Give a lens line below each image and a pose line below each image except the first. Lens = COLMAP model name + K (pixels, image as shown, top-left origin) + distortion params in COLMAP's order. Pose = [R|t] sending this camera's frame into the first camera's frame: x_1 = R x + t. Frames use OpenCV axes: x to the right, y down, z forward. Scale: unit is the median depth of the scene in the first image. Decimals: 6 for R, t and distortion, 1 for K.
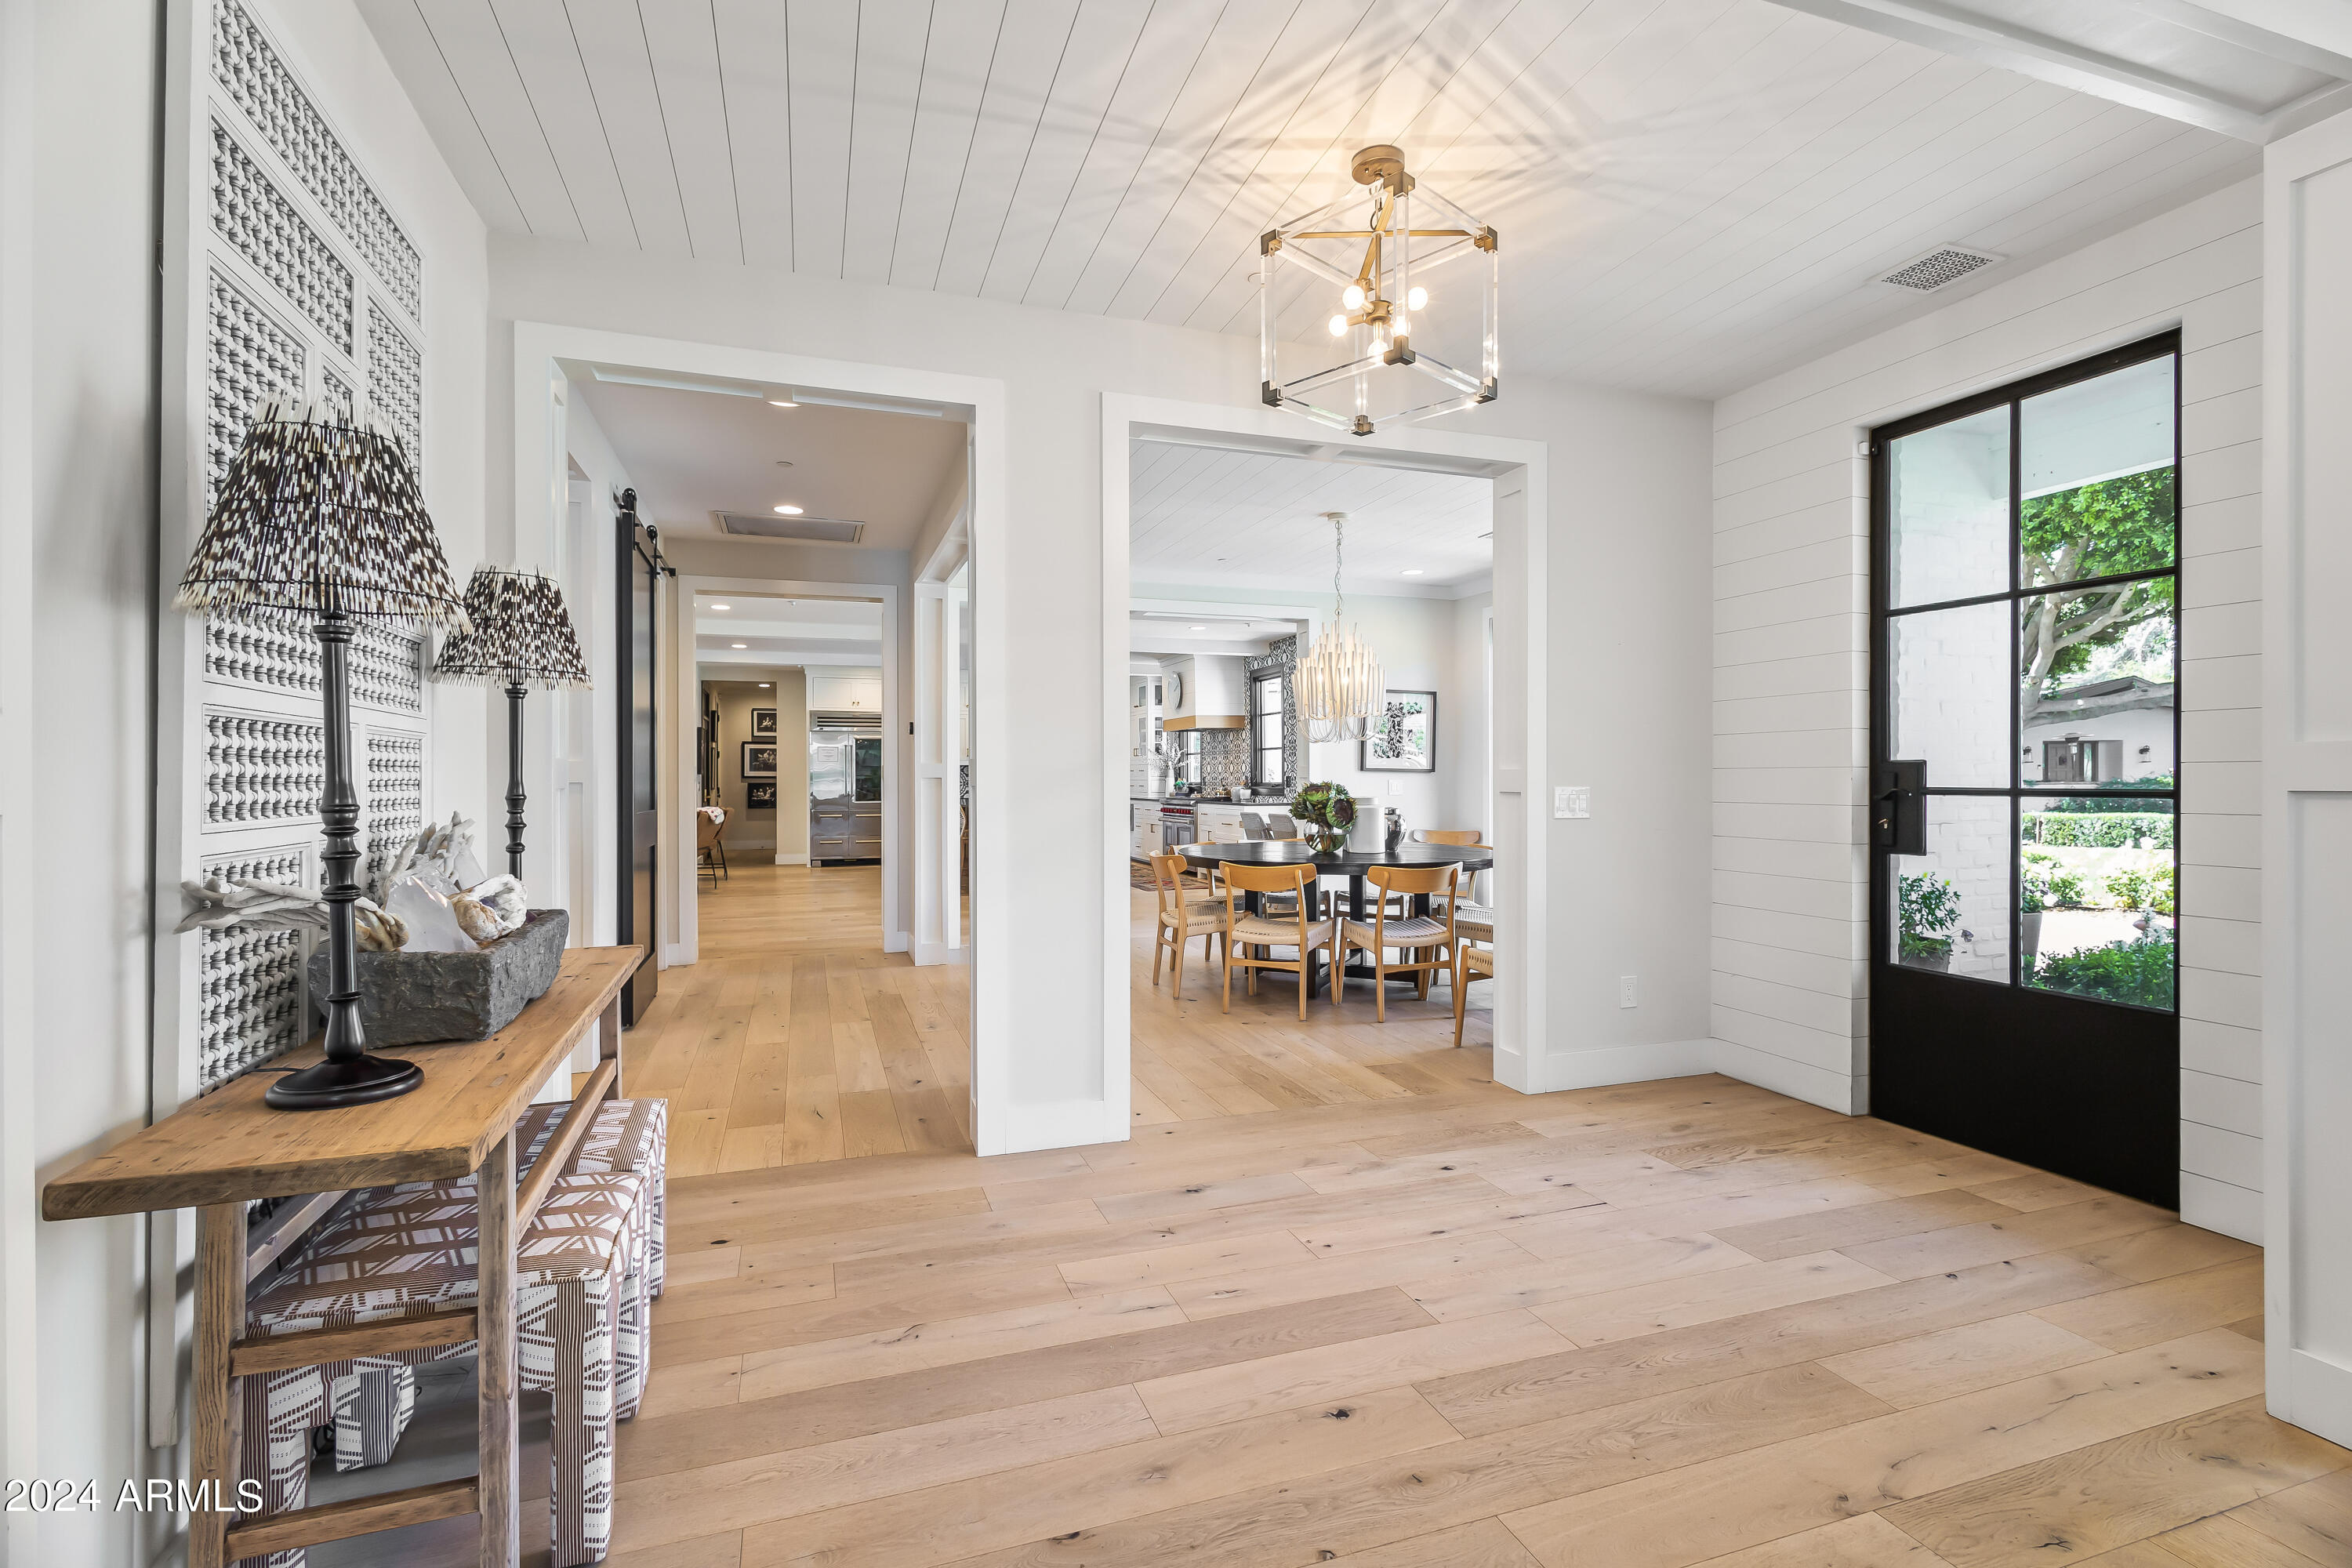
lens RADIAL K [[1105.4, 0, 1140.9], [0, 1105.4, 768.9], [0, 0, 1]] dist [0.011817, -0.004162]
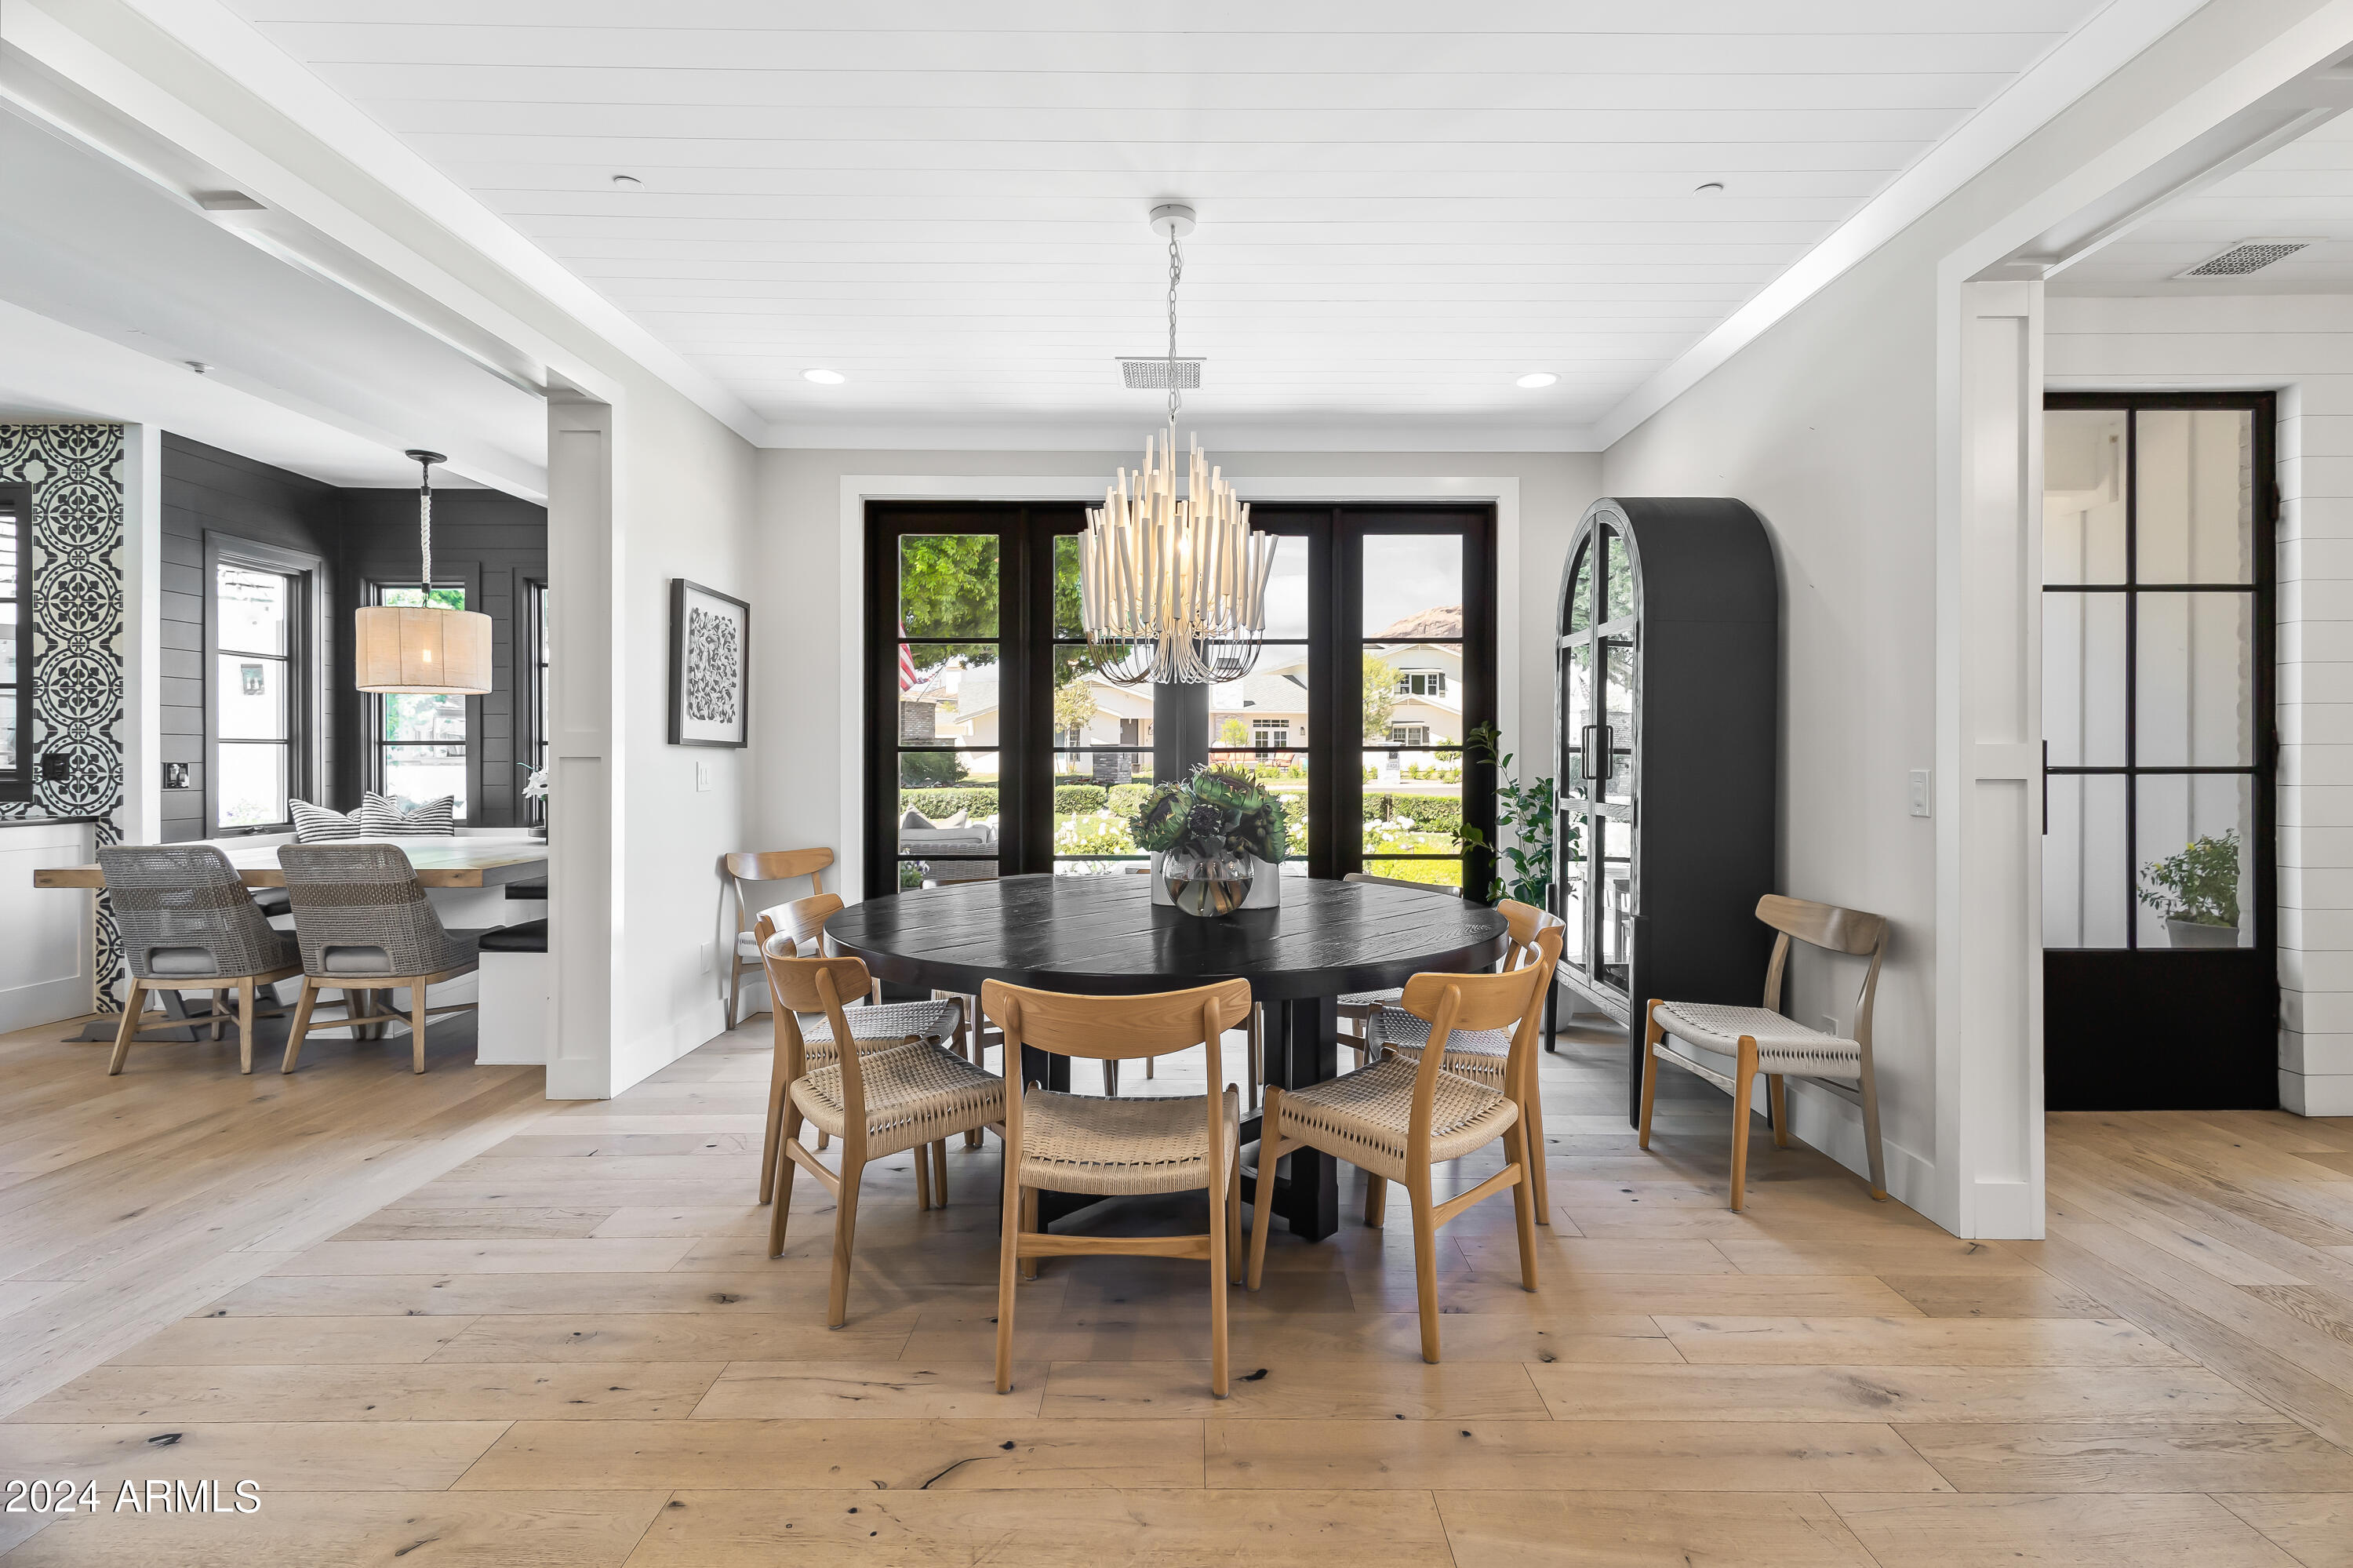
lens RADIAL K [[1105.9, 0, 1192.8], [0, 1105.9, 754.9], [0, 0, 1]] dist [0.011817, -0.004162]
pose [[0.288271, 0.005502, 0.957533, -0.137831], [-0.008205, 0.999961, -0.003275, 0.004503], [-0.957514, -0.006912, 0.288305, 0.415575]]
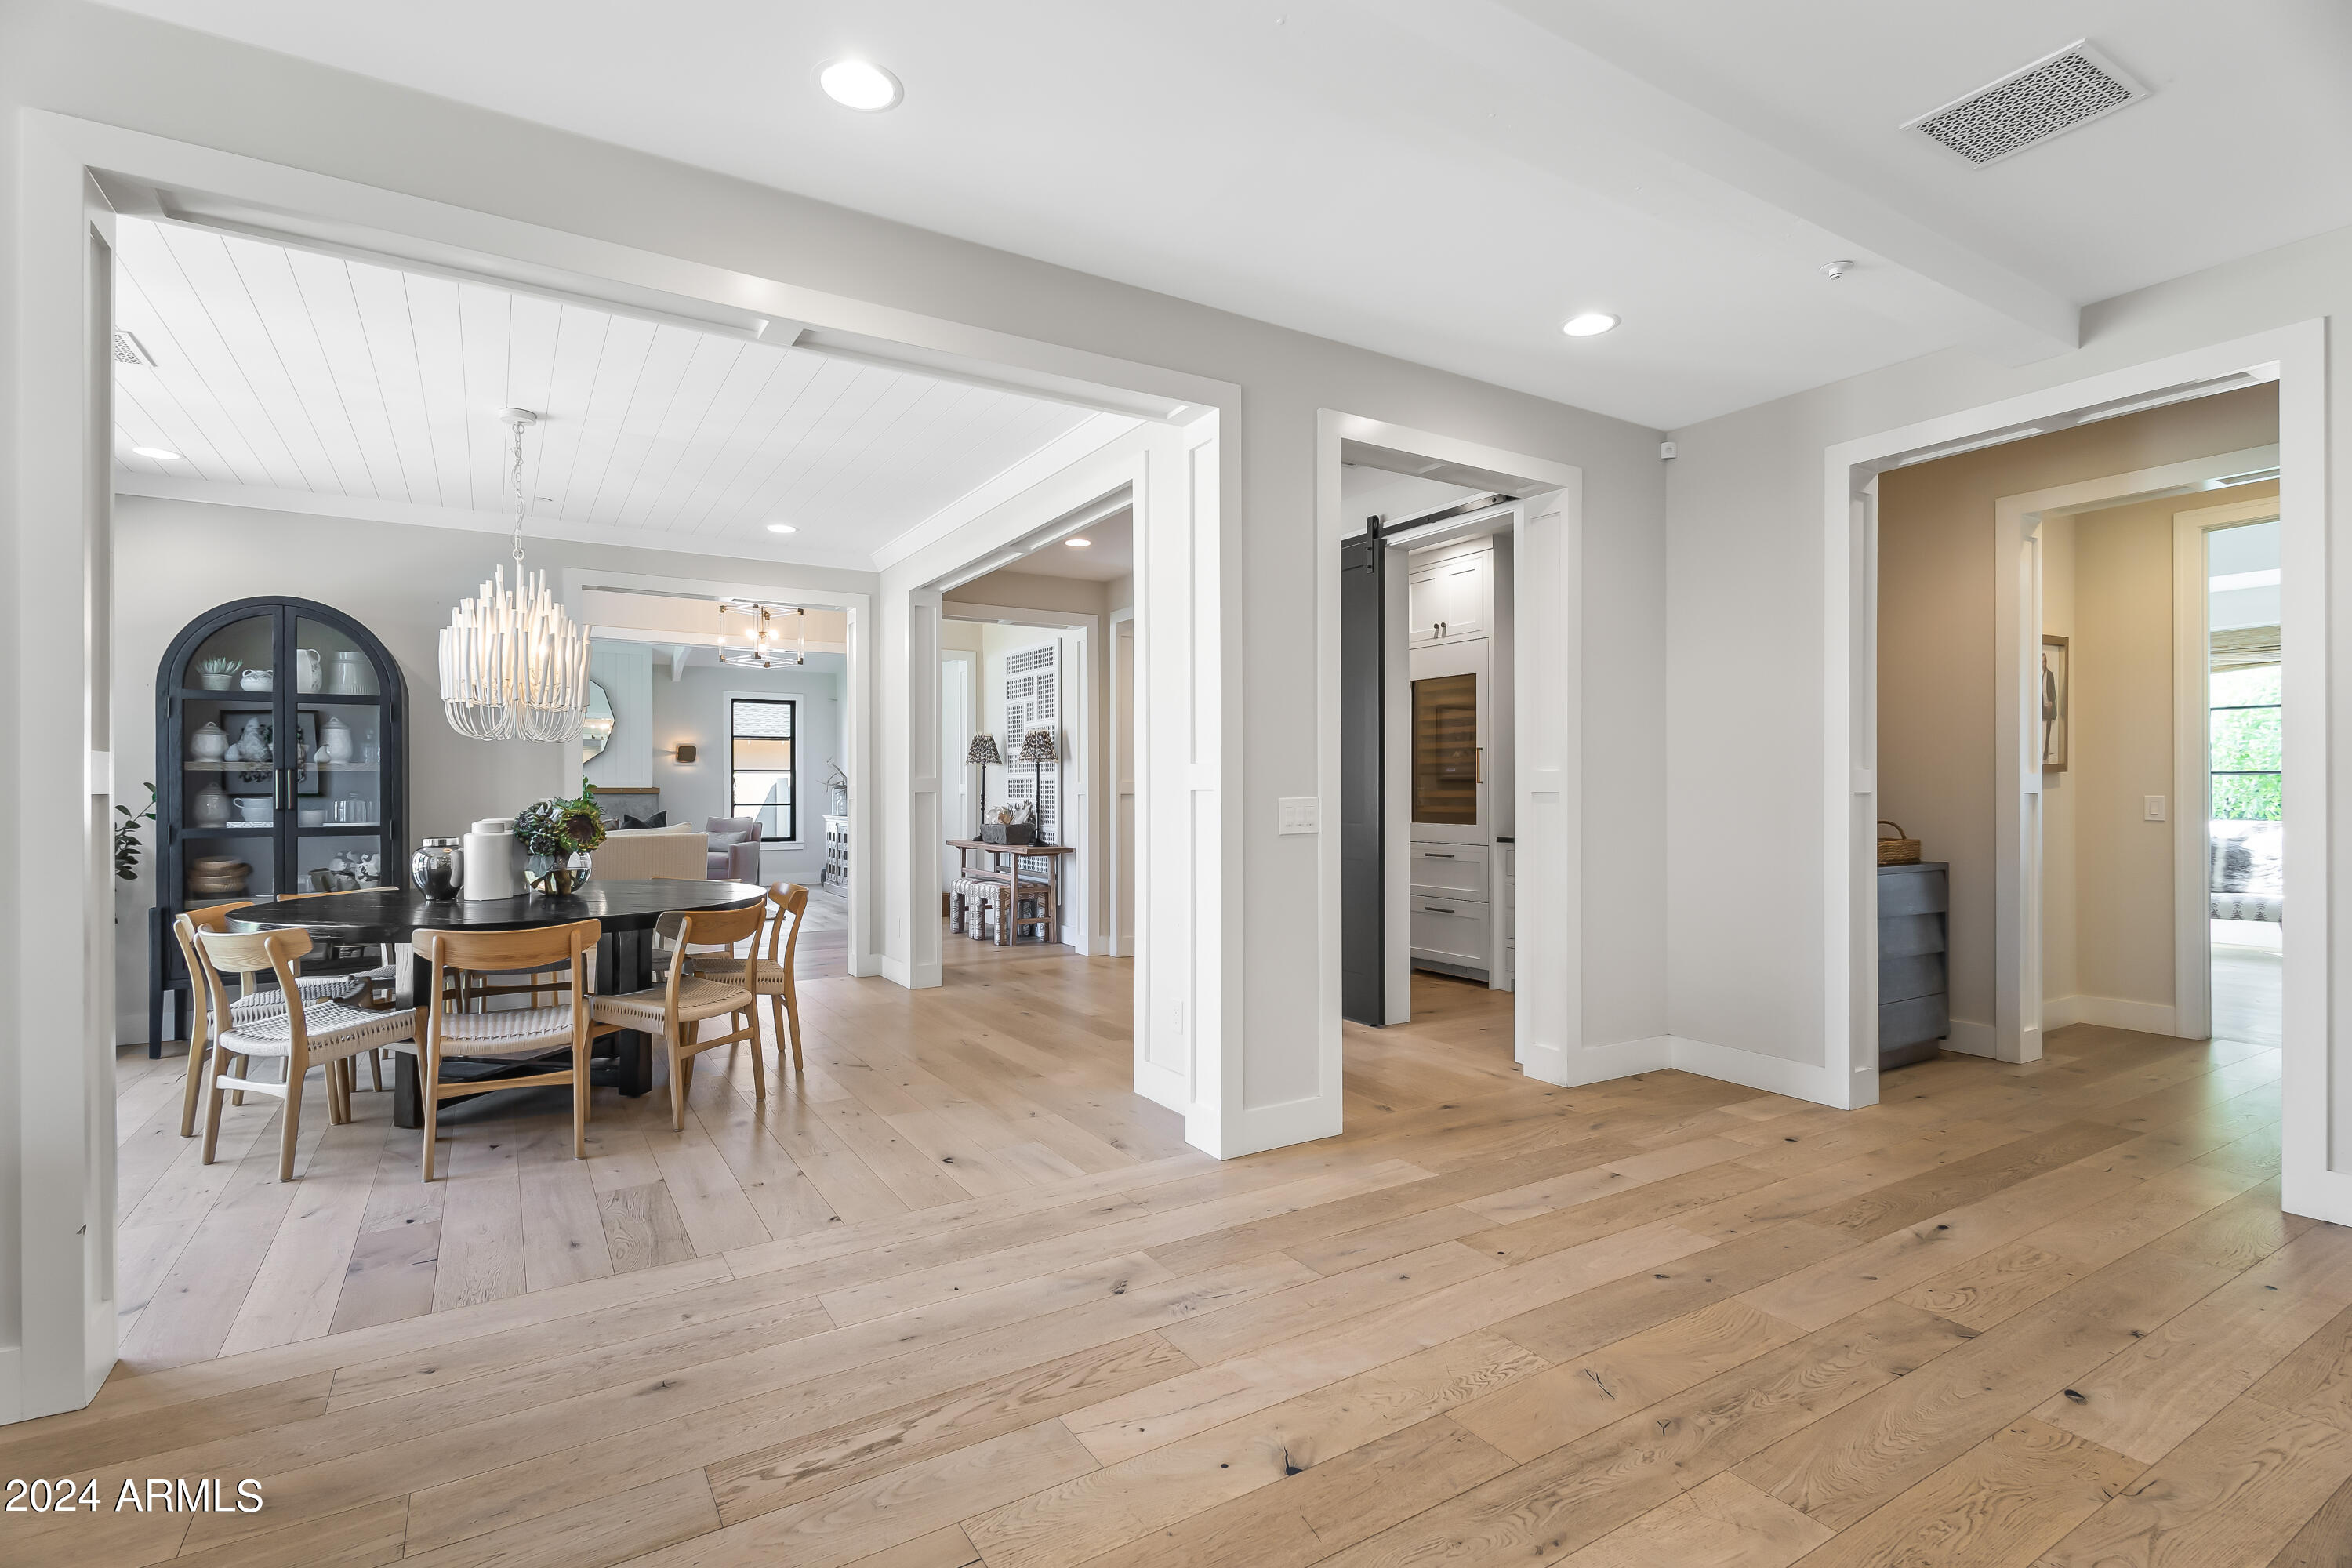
lens RADIAL K [[1105.4, 0, 1145.6], [0, 1105.4, 784.7], [0, 0, 1]] dist [0.011817, -0.004162]
pose [[-0.971358, 0.006689, -0.237528, -0.020602], [0.009455, 0.999900, -0.010506, 0.007157], [0.237434, -0.012451, -0.971324, 0.856562]]
